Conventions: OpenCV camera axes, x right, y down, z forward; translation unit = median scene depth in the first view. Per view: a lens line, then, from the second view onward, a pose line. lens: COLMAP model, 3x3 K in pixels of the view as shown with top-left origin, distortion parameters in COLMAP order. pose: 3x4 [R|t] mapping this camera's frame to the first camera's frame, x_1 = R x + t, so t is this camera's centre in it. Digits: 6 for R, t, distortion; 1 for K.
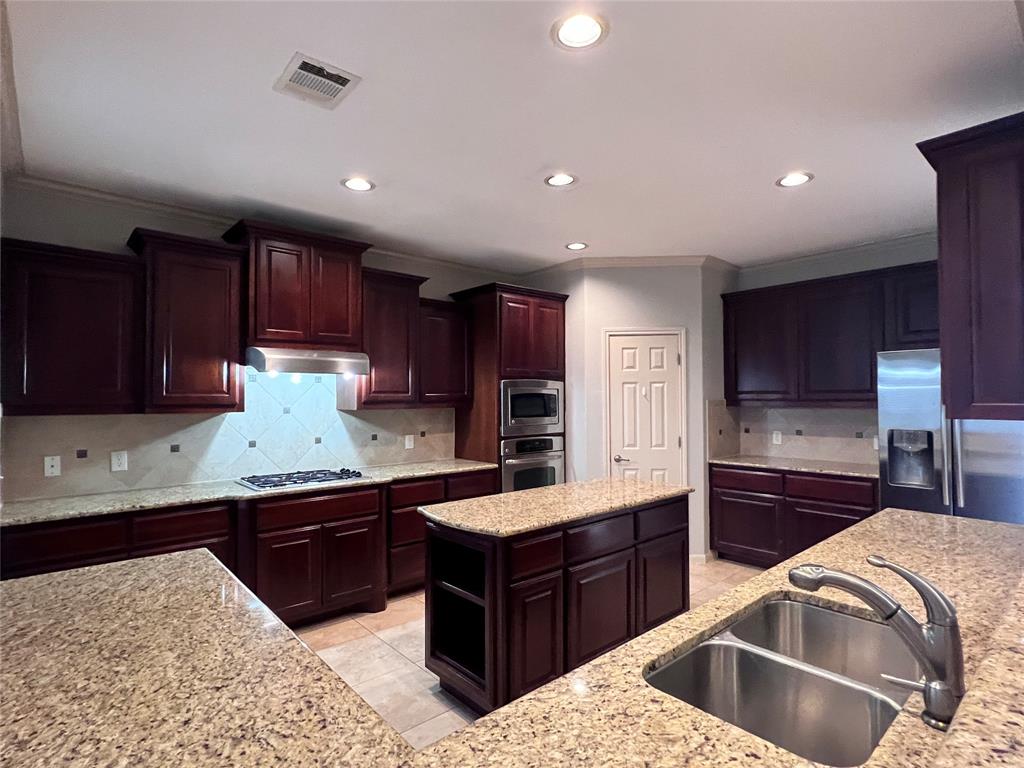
lens RADIAL K [[528.3, 0, 511.4], [0, 528.3, 385.5], [0, 0, 1]] dist [-0.000813, 0.000006]
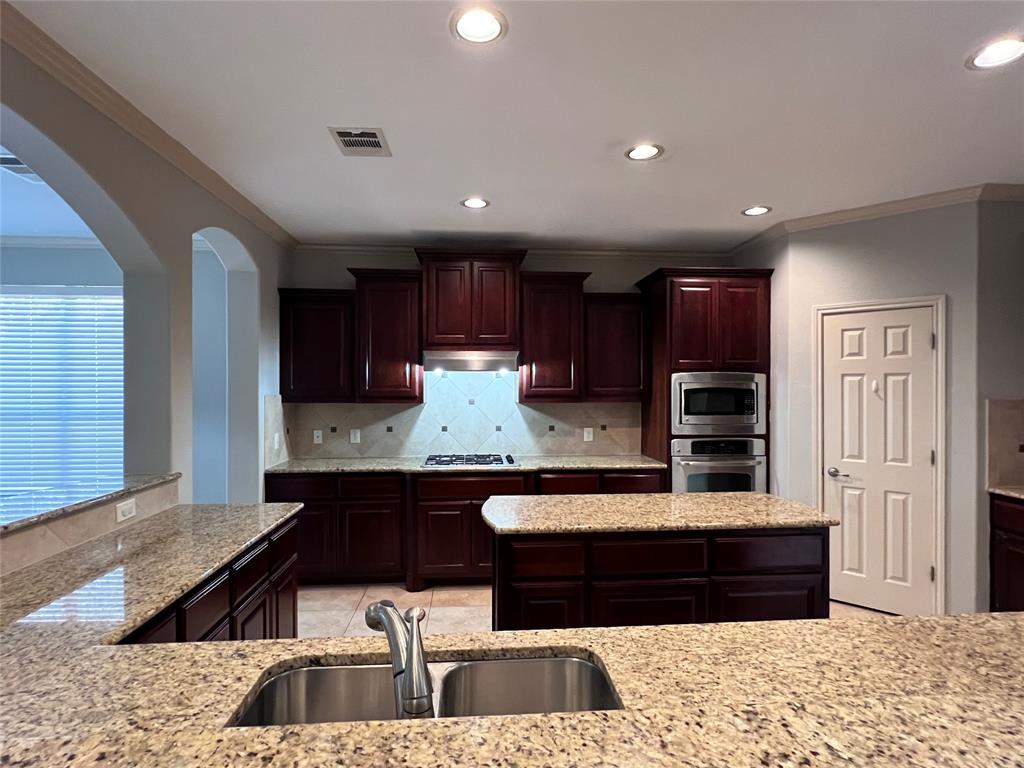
lens RADIAL K [[528.3, 0, 511.3], [0, 528.3, 384.8], [0, 0, 1]] dist [-0.000813, 0.000006]
pose [[0.797620, 0.003713, -0.603149, 0.315255], [0.010497, 0.999744, 0.020036, -0.011751], [0.603069, -0.022312, 0.797377, 0.101640]]
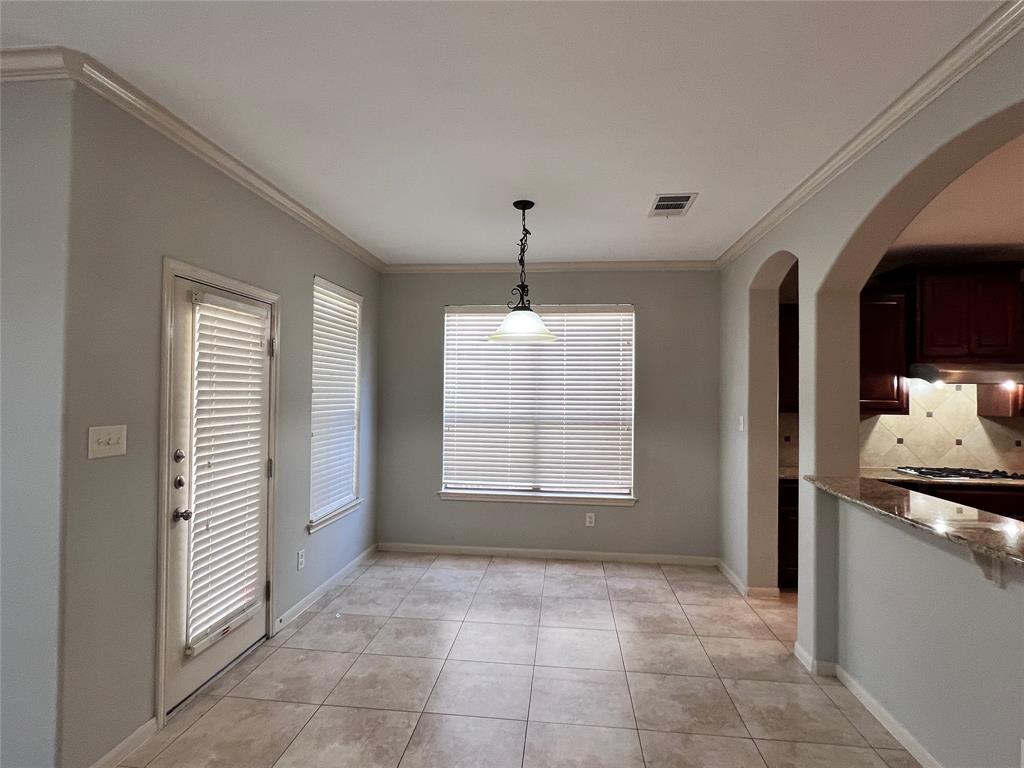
lens RADIAL K [[528.3, 0, 509.9], [0, 528.3, 388.8], [0, 0, 1]] dist [-0.000813, 0.000006]
pose [[0.682755, 0.005095, -0.730630, -0.182655], [0.003078, 0.999947, 0.009850, -0.020812], [0.730641, -0.008974, 0.682703, -0.419835]]
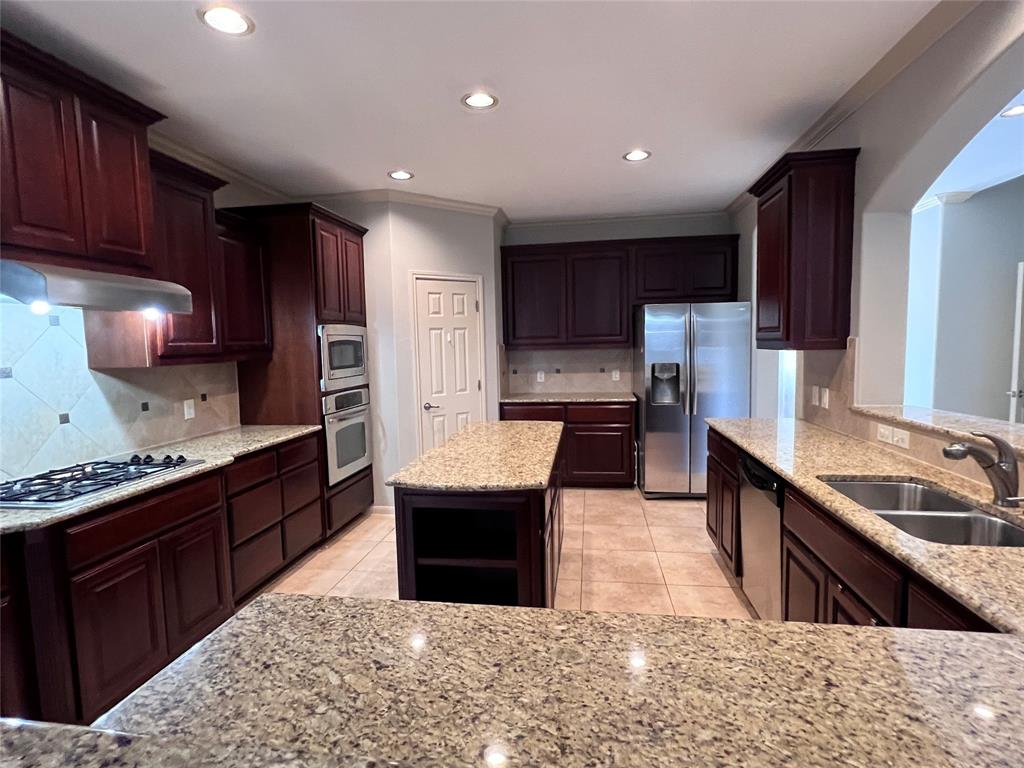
lens RADIAL K [[528.3, 0, 511.9], [0, 528.3, 382.8], [0, 0, 1]] dist [-0.000813, 0.000006]
pose [[0.762144, -0.062711, 0.644364, -0.333020], [0.004638, 0.995801, 0.091429, 0.006499], [-0.647391, -0.066693, 0.759234, 0.169181]]
